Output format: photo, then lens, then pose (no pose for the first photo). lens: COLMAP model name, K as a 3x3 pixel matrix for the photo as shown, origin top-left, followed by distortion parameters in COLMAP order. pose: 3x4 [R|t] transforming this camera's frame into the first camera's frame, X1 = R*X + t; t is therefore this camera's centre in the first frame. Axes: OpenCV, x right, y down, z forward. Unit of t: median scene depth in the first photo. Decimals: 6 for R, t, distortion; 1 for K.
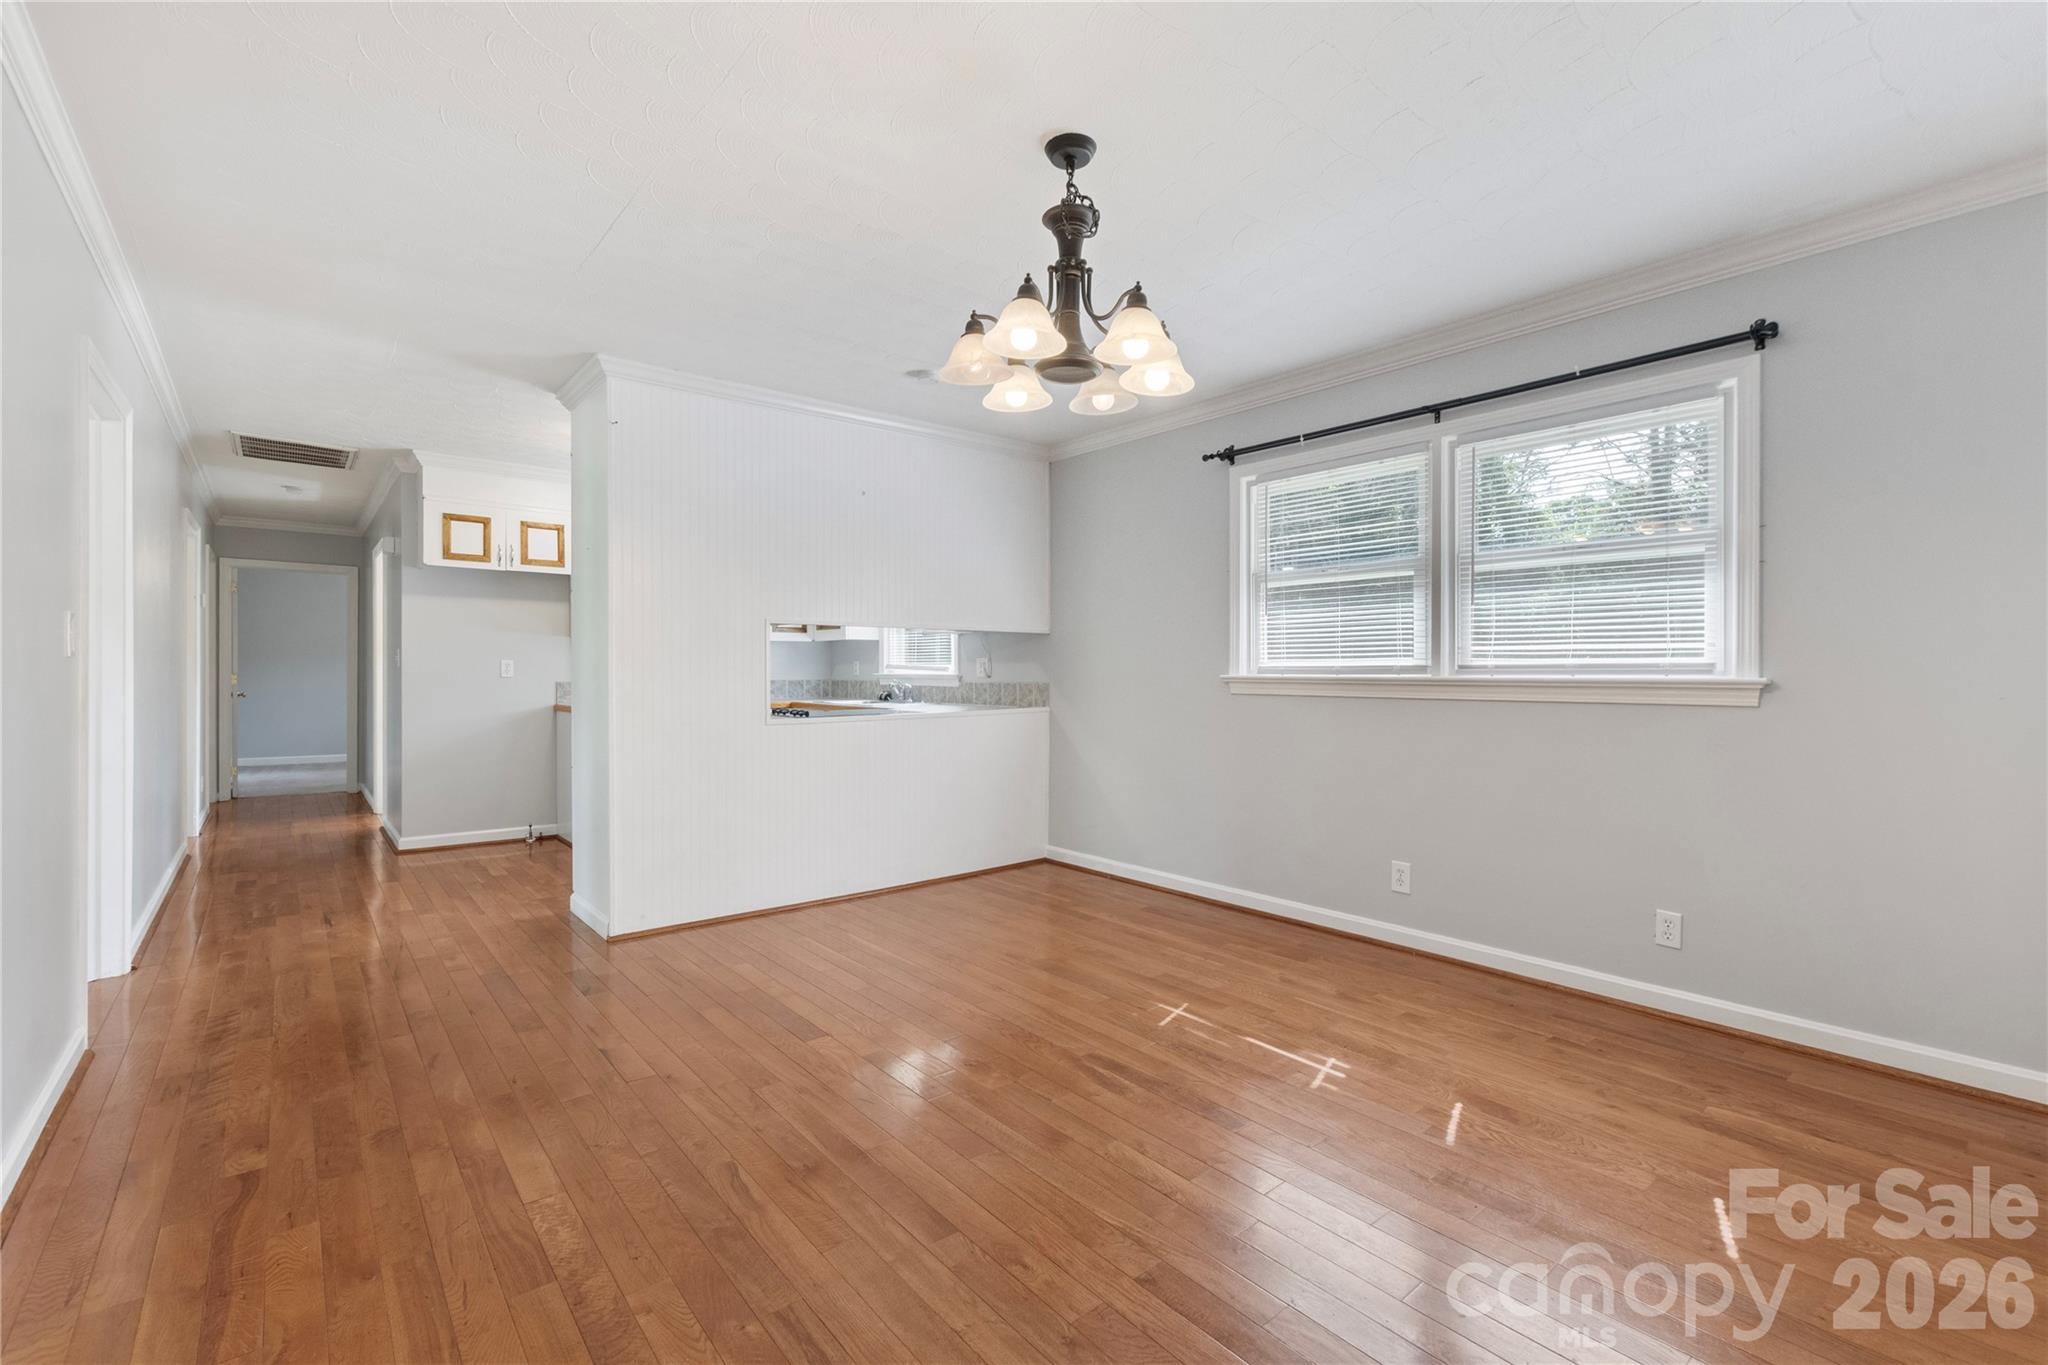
lens RADIAL K [[891.7, 0, 1021.7], [0, 891.7, 684.1], [0, 0, 1]] dist [0.005012, 0.000173]
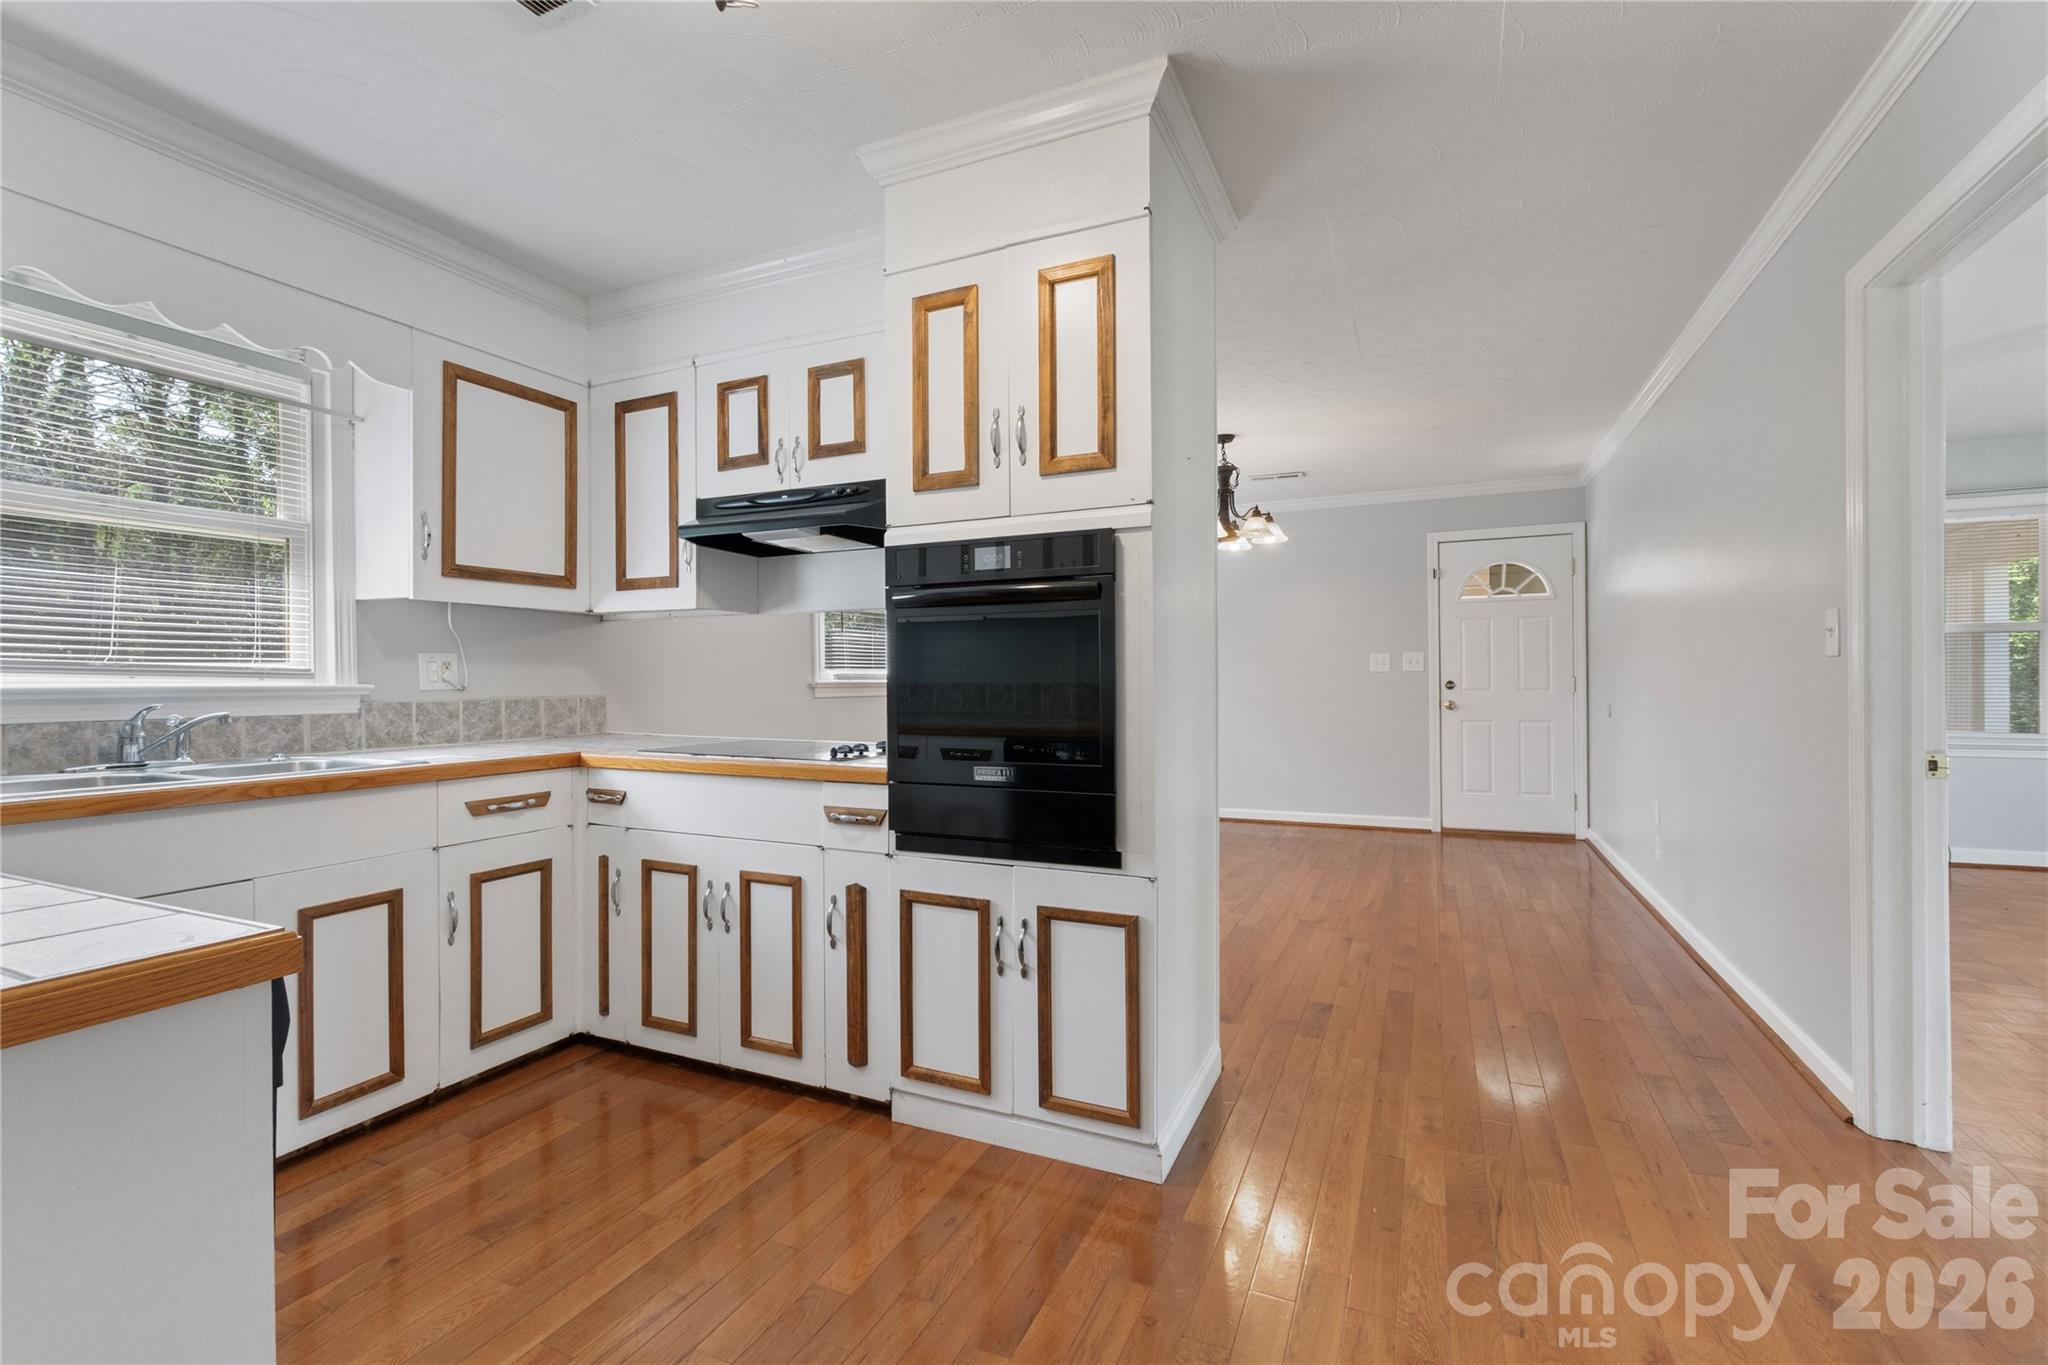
lens RADIAL K [[891.7, 0, 1021.7], [0, 891.7, 684.1], [0, 0, 1]] dist [0.005012, 0.000173]
pose [[-0.437906, -0.003572, 0.899014, -0.960056], [0.017940, 0.999758, 0.012711, -0.017436], [-0.898842, 0.021695, -0.437736, 1.363809]]
